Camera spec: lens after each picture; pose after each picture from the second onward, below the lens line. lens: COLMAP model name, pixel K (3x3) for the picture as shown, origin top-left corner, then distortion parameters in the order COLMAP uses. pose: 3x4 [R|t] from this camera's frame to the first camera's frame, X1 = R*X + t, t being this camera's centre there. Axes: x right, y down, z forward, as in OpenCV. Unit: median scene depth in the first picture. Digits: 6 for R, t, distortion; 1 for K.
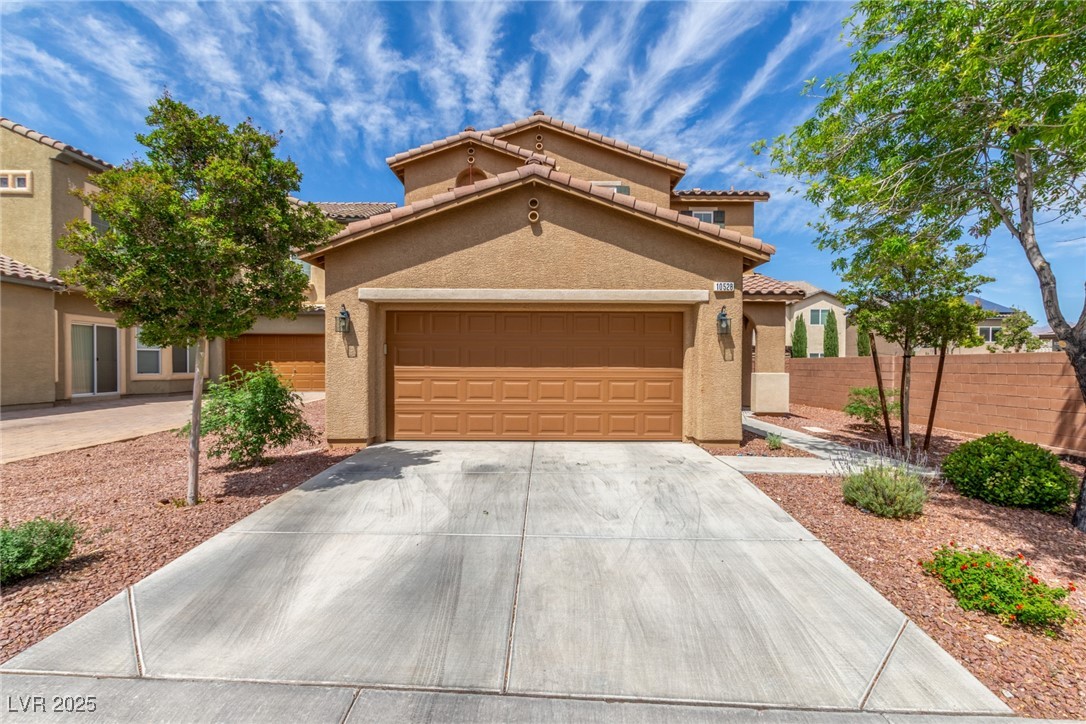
lens RADIAL K [[501.5, 0, 549.3], [0, 501.5, 370.3], [0, 0, 1]] dist [0.009483, 0.000073]
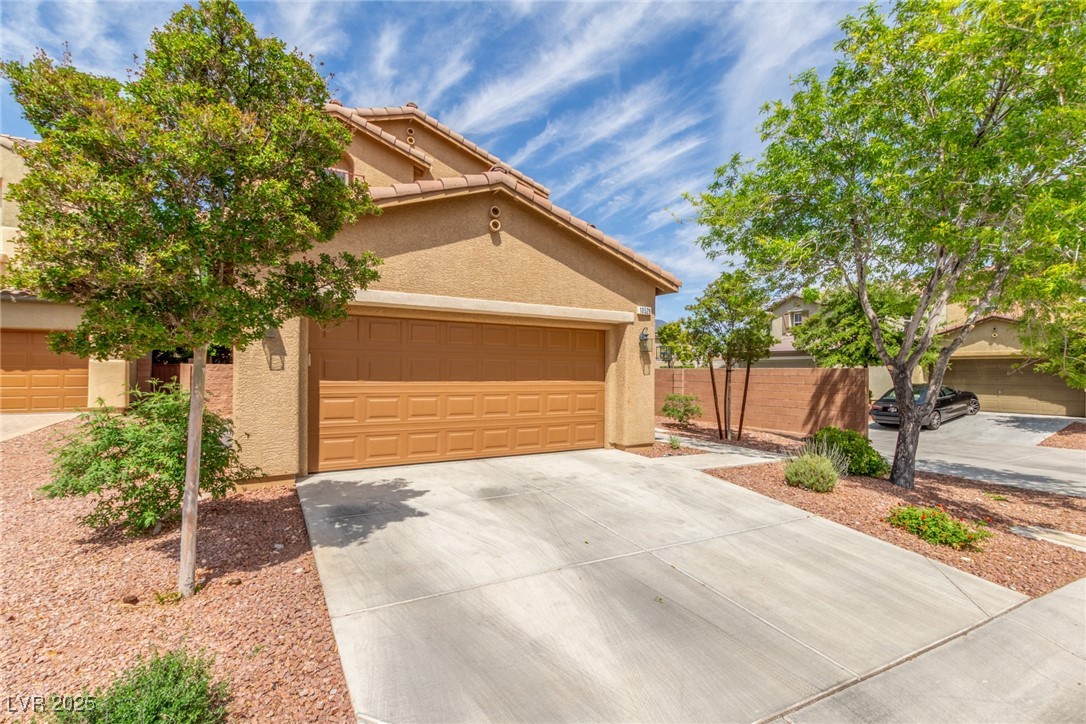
lens RADIAL K [[501.5, 0, 549.3], [0, 501.5, 370.3], [0, 0, 1]] dist [0.009483, 0.000073]
pose [[0.864161, 0.005004, 0.503190, -0.420394], [0.001382, 0.999923, -0.012318, -0.015736], [-0.503213, 0.011340, 0.864088, 0.116599]]
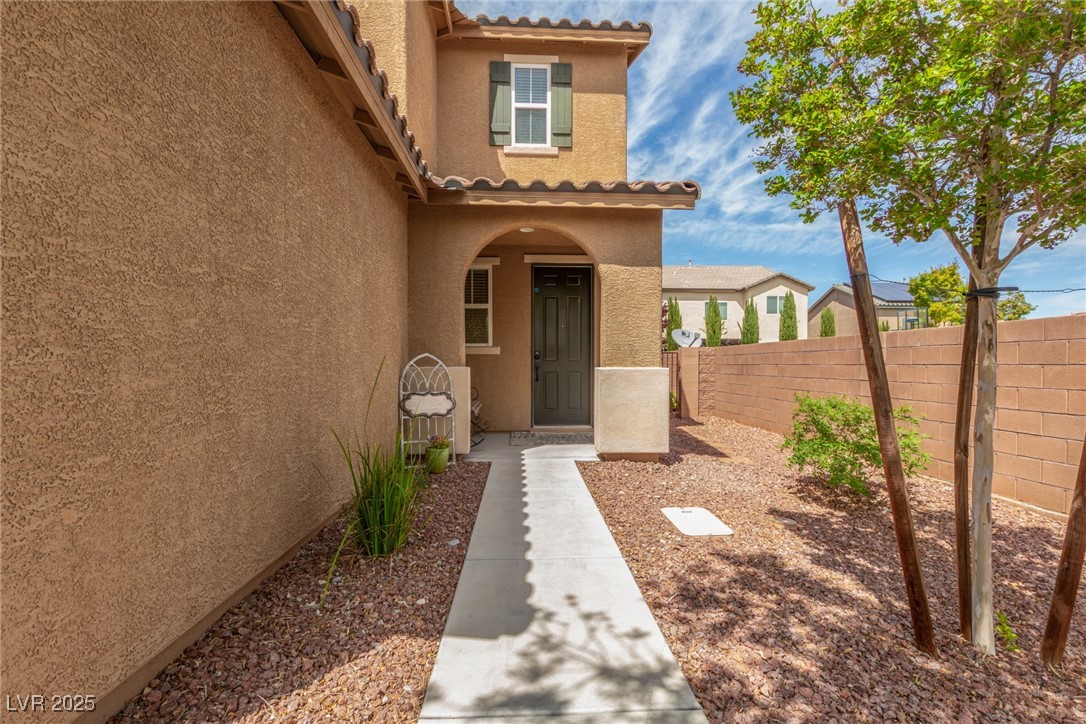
lens RADIAL K [[501.5, 0, 549.3], [0, 501.5, 370.3], [0, 0, 1]] dist [0.009483, 0.000073]
pose [[0.998766, -0.004141, 0.049499, 0.556208], [0.004282, 0.999987, -0.002738, 0.014352], [-0.049487, 0.002947, 0.998770, 0.881007]]
